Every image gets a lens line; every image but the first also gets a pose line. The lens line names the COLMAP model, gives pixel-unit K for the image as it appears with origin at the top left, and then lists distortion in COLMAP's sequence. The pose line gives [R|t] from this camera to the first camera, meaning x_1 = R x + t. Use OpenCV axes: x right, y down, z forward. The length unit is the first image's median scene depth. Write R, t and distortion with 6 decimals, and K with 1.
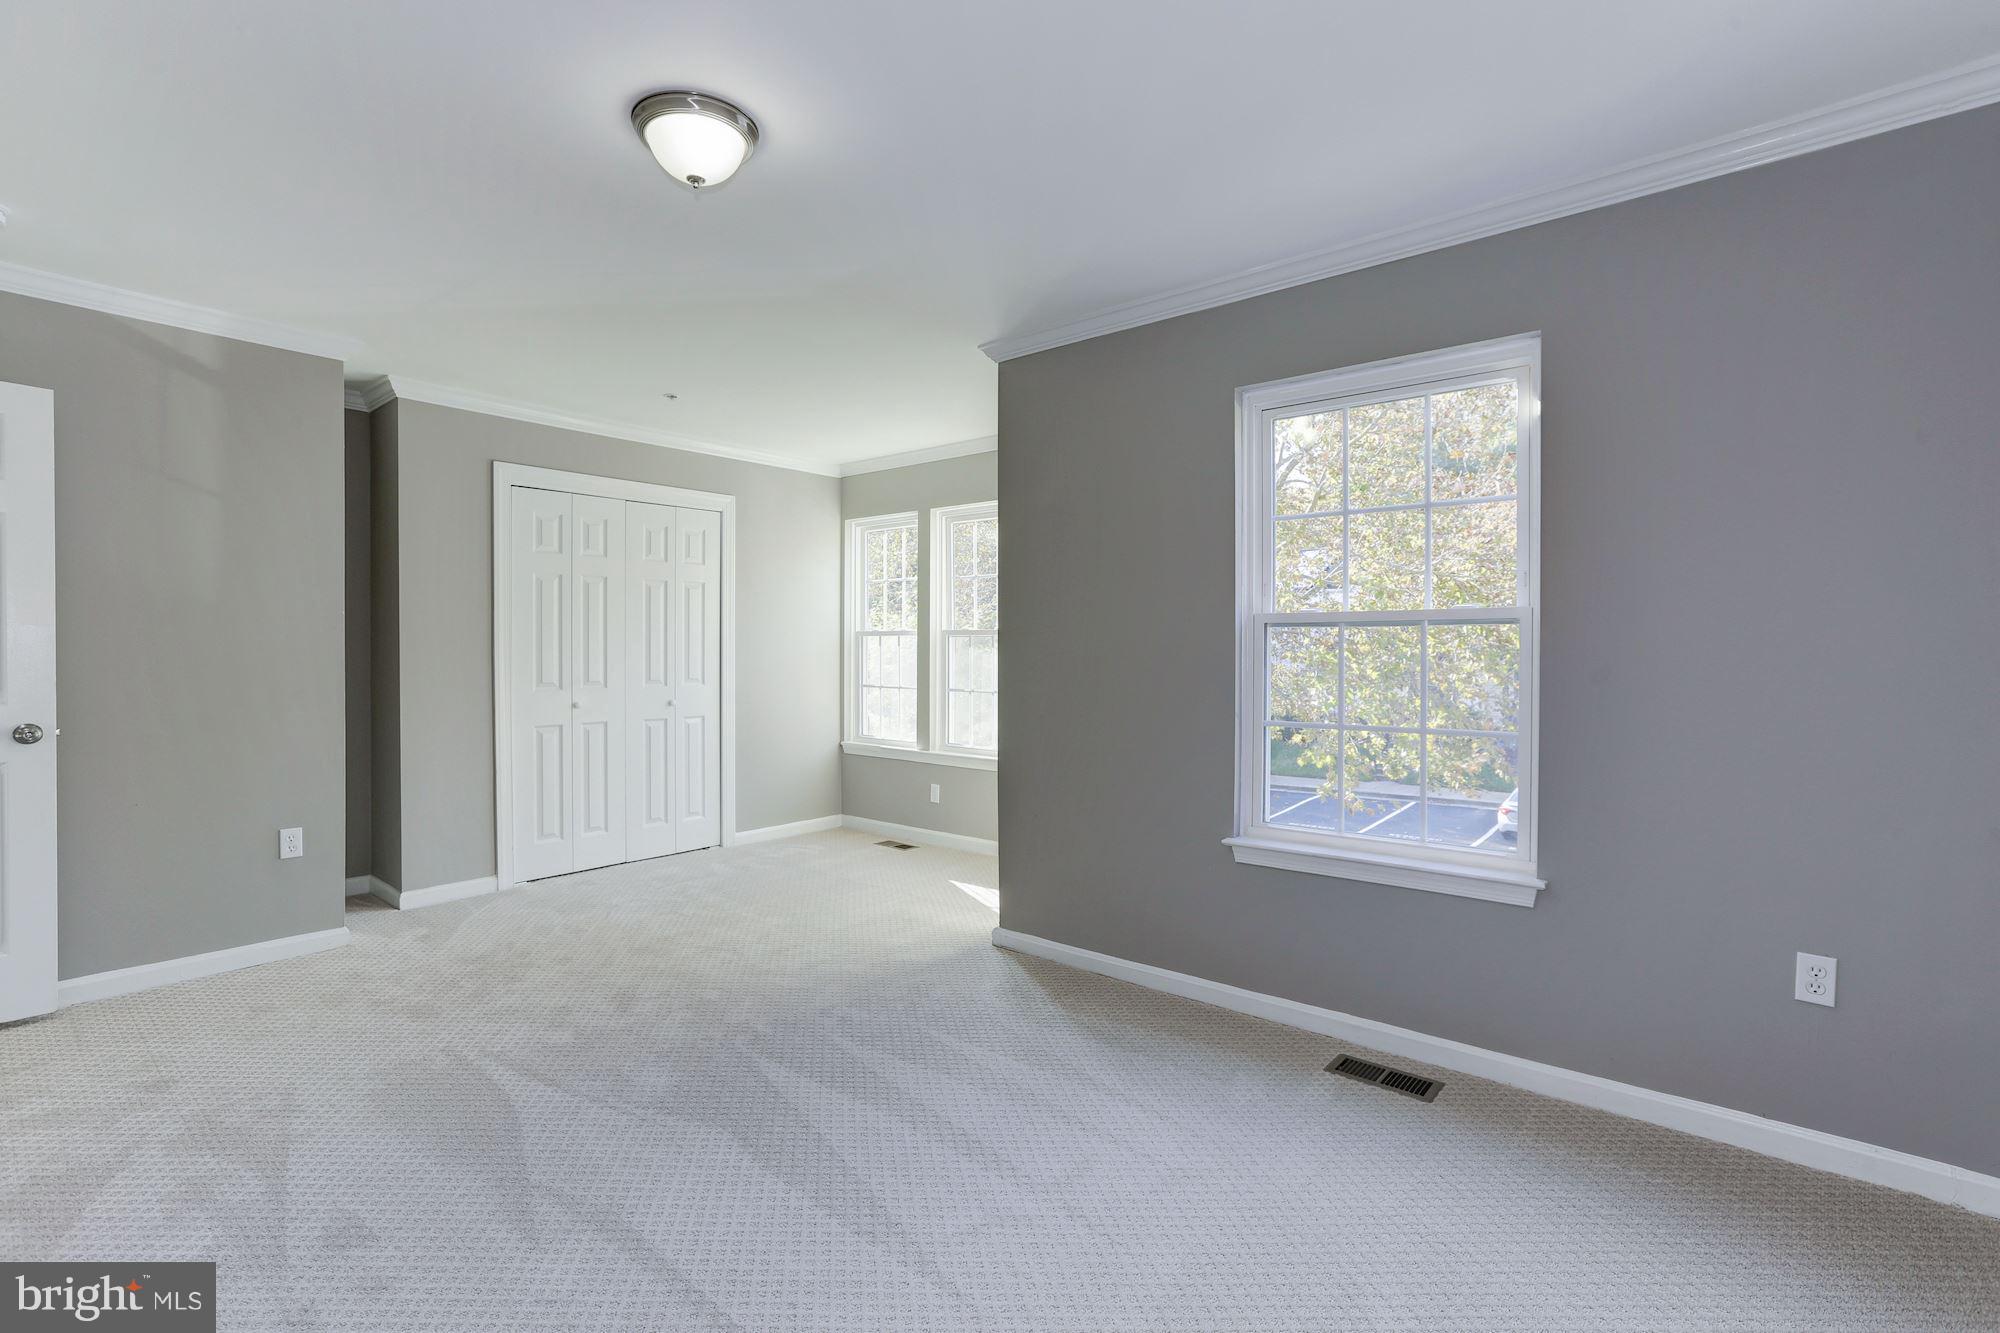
lens RADIAL K [[927.9, 0, 994.6], [0, 927.9, 658.0], [0, 0, 1]] dist [0.000911, 0.000732]
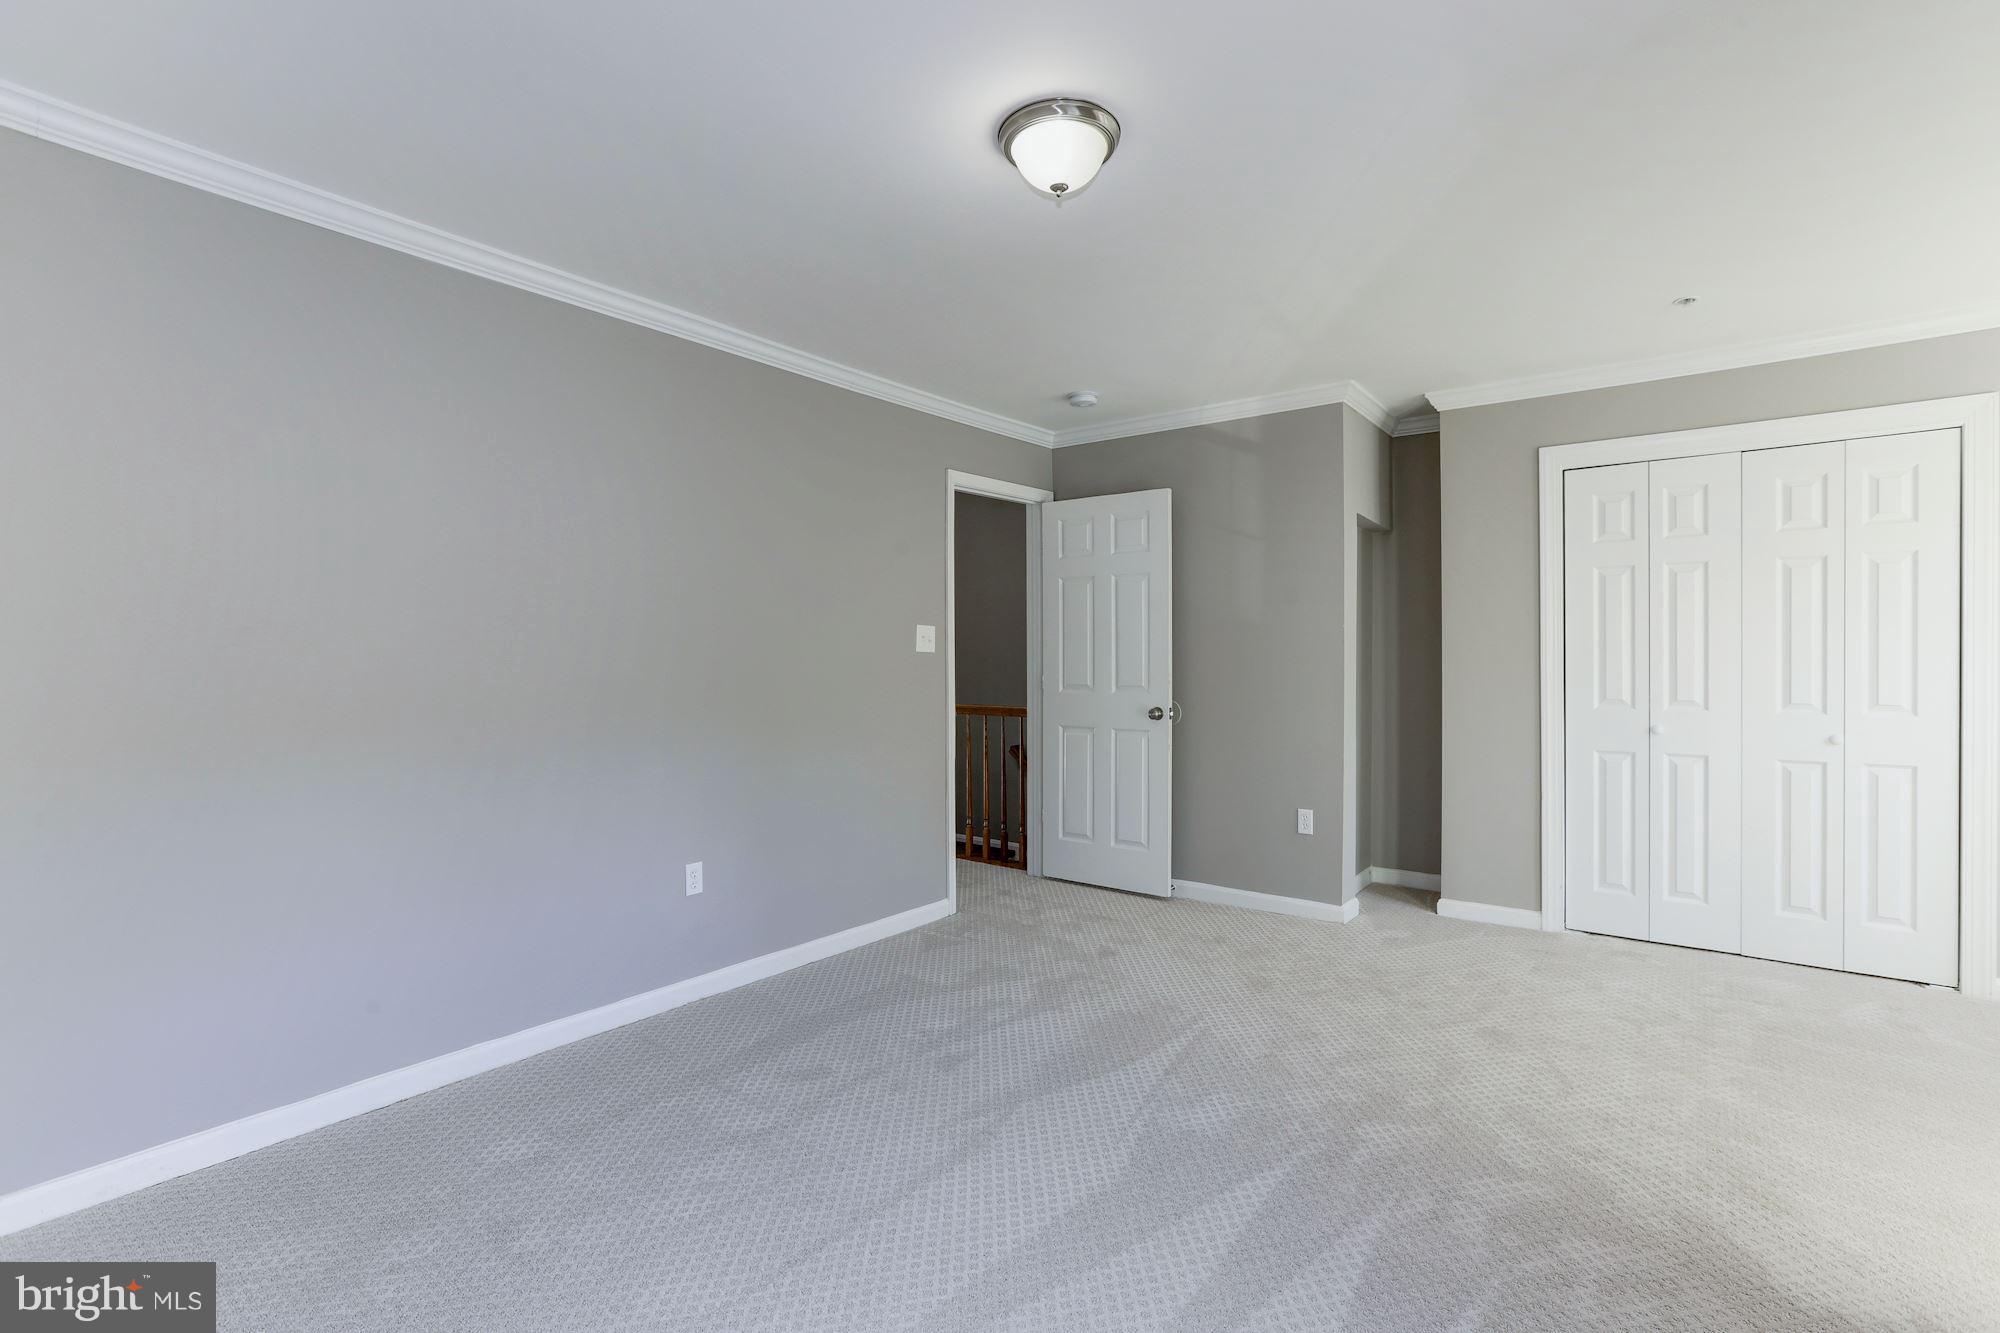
lens RADIAL K [[927.9, 0, 1002.5], [0, 927.9, 667.9], [0, 0, 1]] dist [0.000911, 0.000732]
pose [[0.049369, 0.008680, -0.998743, 0.361823], [-0.008904, 0.999926, 0.008250, -0.003708], [0.998741, 0.008486, 0.049443, 0.485990]]
